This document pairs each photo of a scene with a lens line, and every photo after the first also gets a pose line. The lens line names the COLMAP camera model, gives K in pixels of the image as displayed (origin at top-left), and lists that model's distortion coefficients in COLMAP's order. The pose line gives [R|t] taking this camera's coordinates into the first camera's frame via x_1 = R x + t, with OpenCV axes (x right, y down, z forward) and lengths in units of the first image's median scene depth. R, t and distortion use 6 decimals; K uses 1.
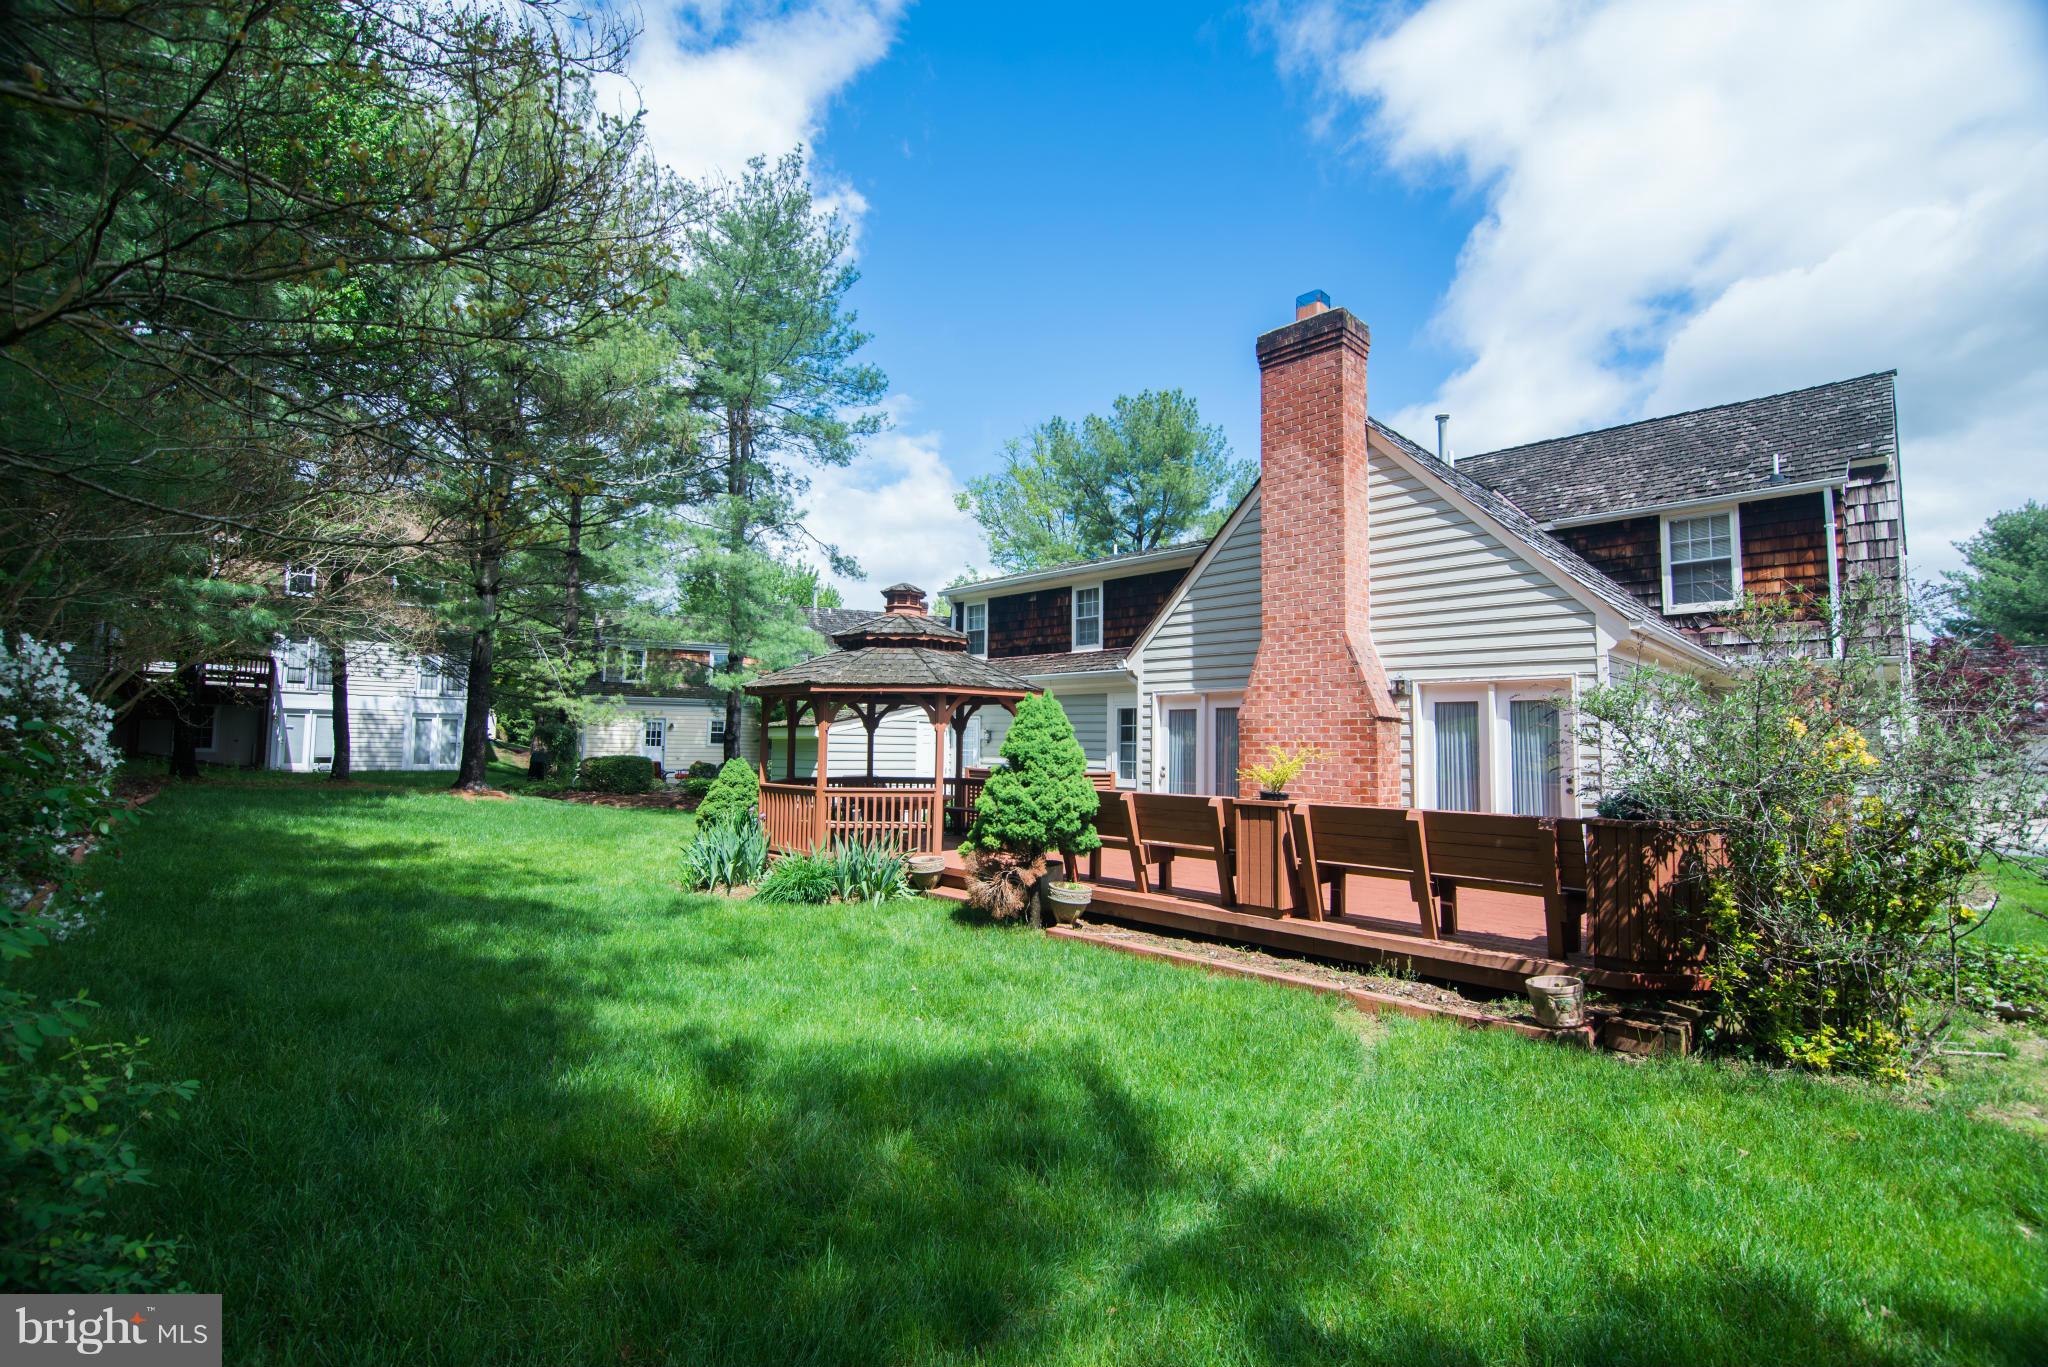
lens RADIAL K [[896.7, 0, 1024.0], [0, 896.7, 683.5], [0, 0, 1]] dist [-0.002614, -0.000202]
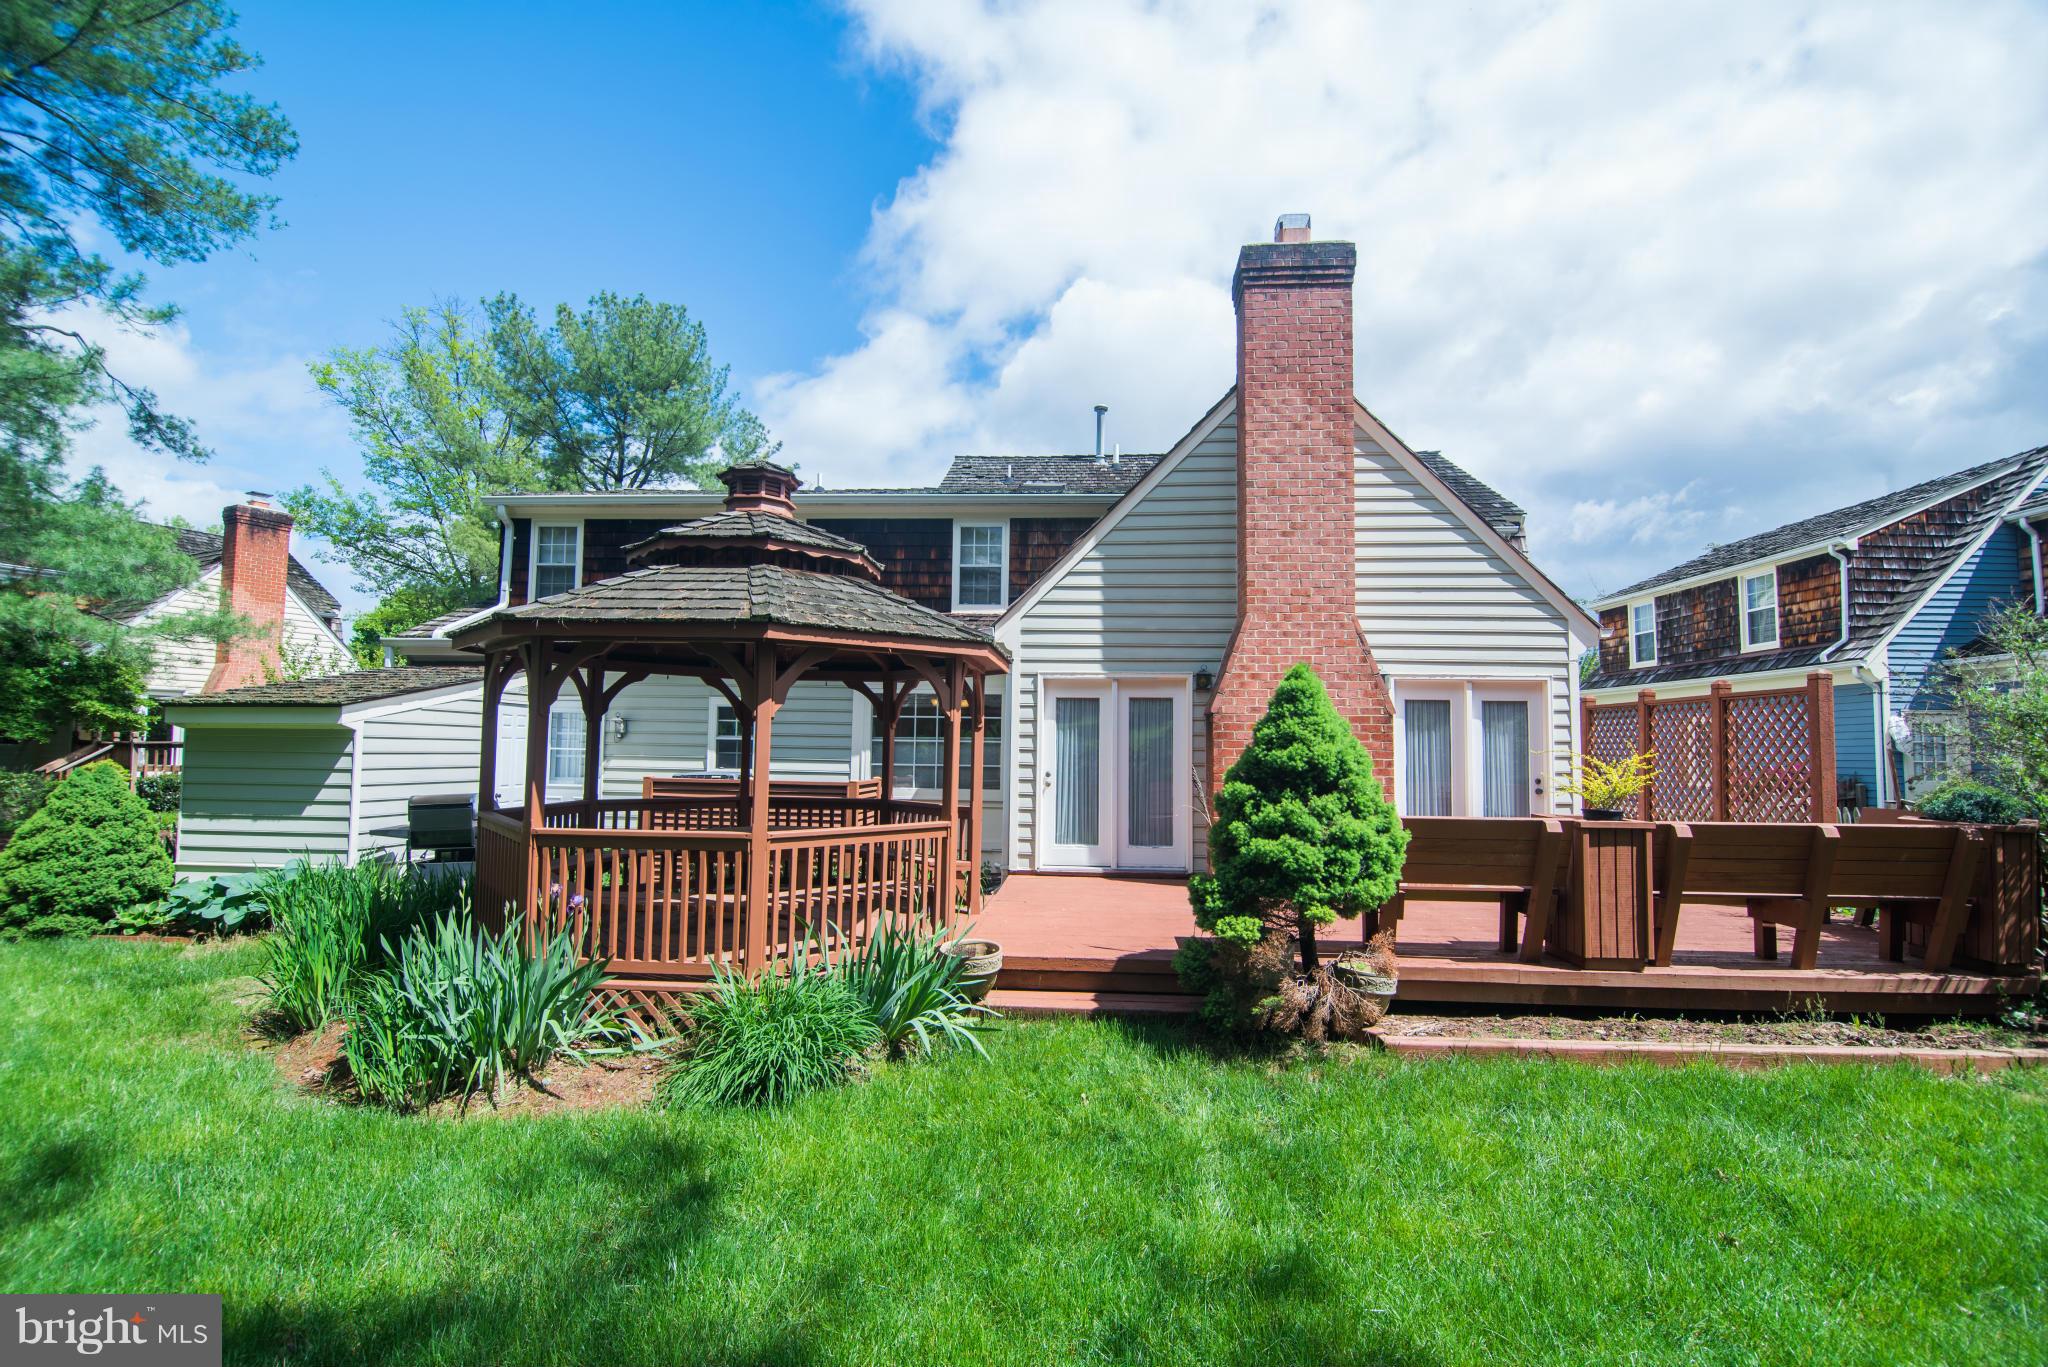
lens RADIAL K [[923.5, 0, 1029.1], [0, 923.5, 689.2], [0, 0, 1]] dist [-0.003559, -0.007453]
pose [[0.755998, 0.039086, 0.653406, -0.443035], [-0.049236, 0.998783, -0.002779, 0.030337], [-0.652719, -0.030070, 0.757003, 0.505743]]
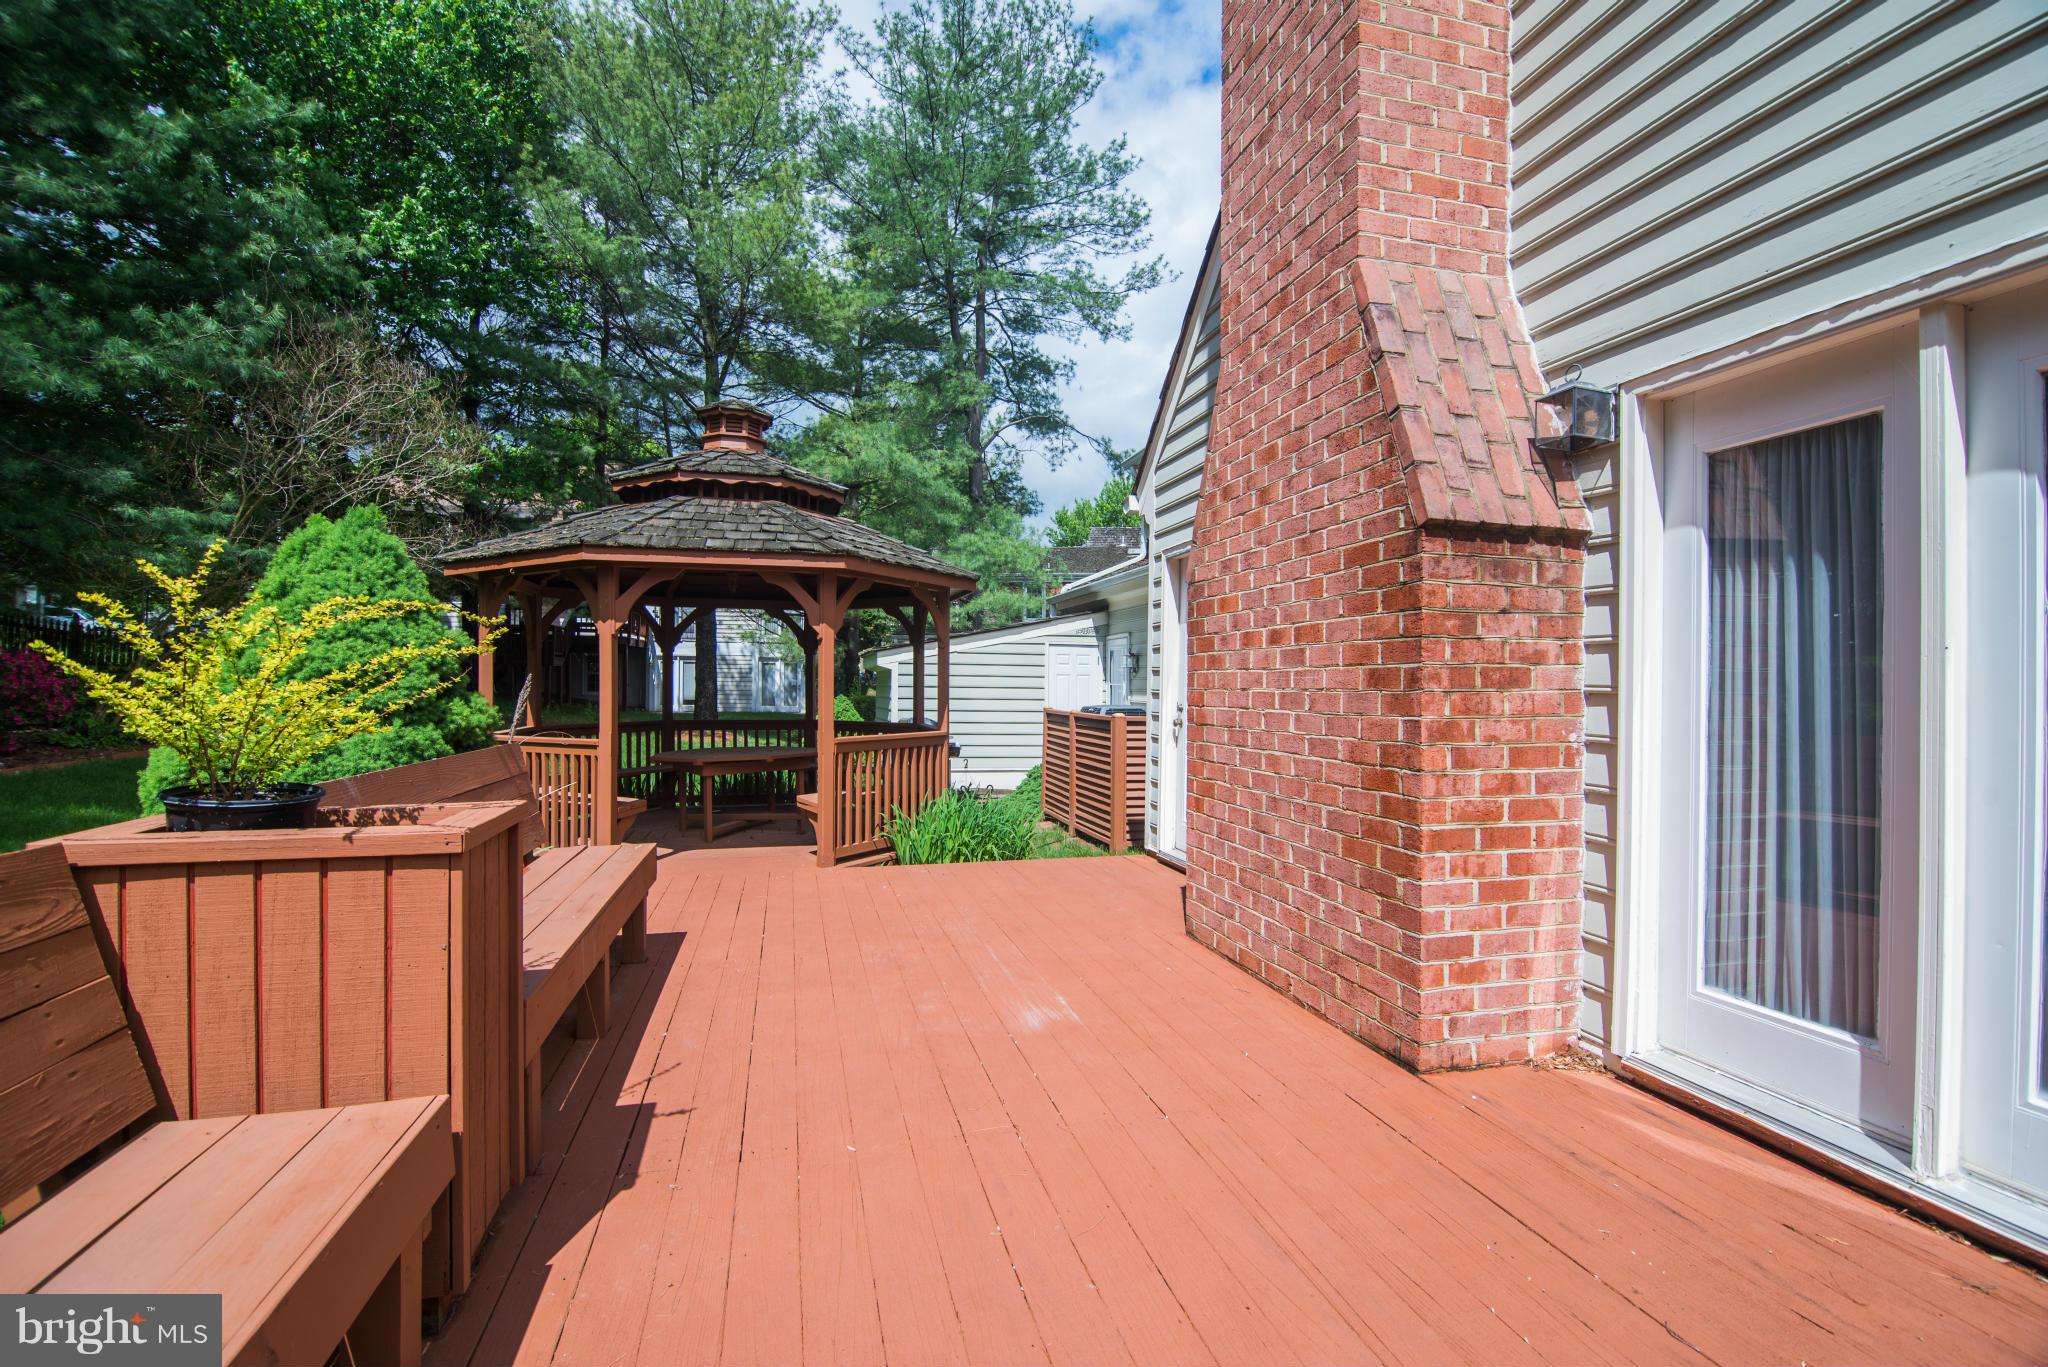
lens RADIAL K [[923.5, 0, 1029.1], [0, 923.5, 689.2], [0, 0, 1]] dist [-0.003559, -0.007453]
pose [[0.866445, -0.006182, -0.499235, 0.400684], [0.039703, 0.997610, 0.056553, 0.063405], [0.497692, -0.068822, 0.864619, 0.632717]]
